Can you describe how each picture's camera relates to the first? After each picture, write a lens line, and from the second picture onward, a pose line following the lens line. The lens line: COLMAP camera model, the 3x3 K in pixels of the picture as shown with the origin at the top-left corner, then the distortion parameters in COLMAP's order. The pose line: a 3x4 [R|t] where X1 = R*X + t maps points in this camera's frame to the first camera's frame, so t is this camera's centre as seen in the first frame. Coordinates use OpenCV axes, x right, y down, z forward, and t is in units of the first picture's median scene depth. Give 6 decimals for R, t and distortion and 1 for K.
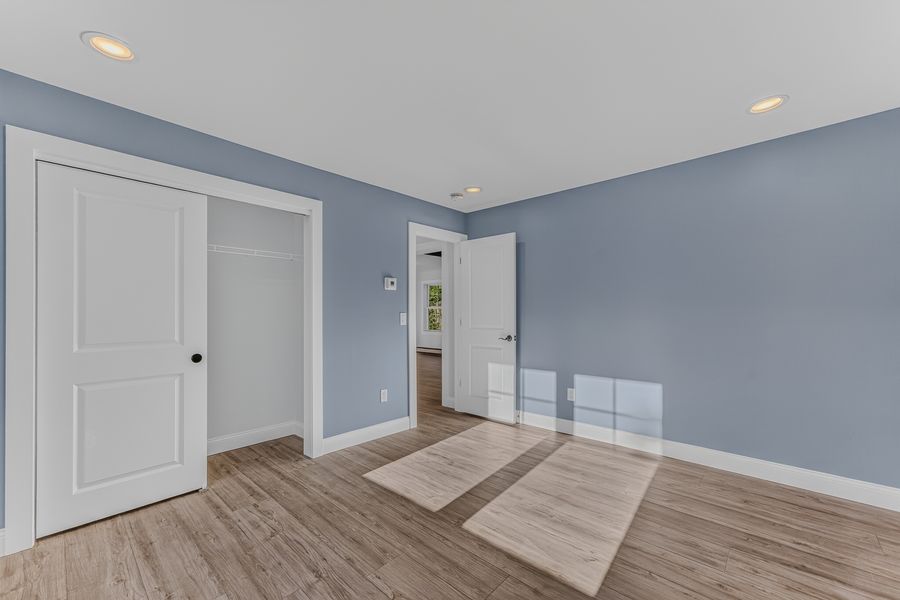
lens RADIAL K [[359.3, 0, 449.1], [0, 359.3, 304.5], [0, 0, 1]] dist [-0.003480, 0.000904]
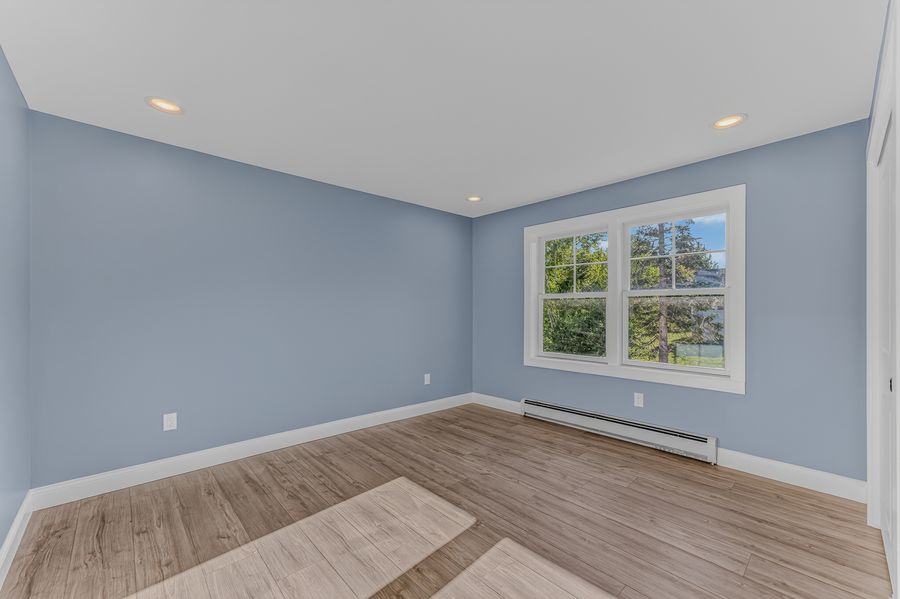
lens RADIAL K [[359.3, 0, 446.4], [0, 359.3, 304.6], [0, 0, 1]] dist [-0.003480, 0.000904]
pose [[-0.996476, 0.002580, 0.083835, 0.028475], [-0.000196, 0.999452, -0.033089, 0.034392], [-0.083875, -0.032988, -0.995930, 2.088020]]
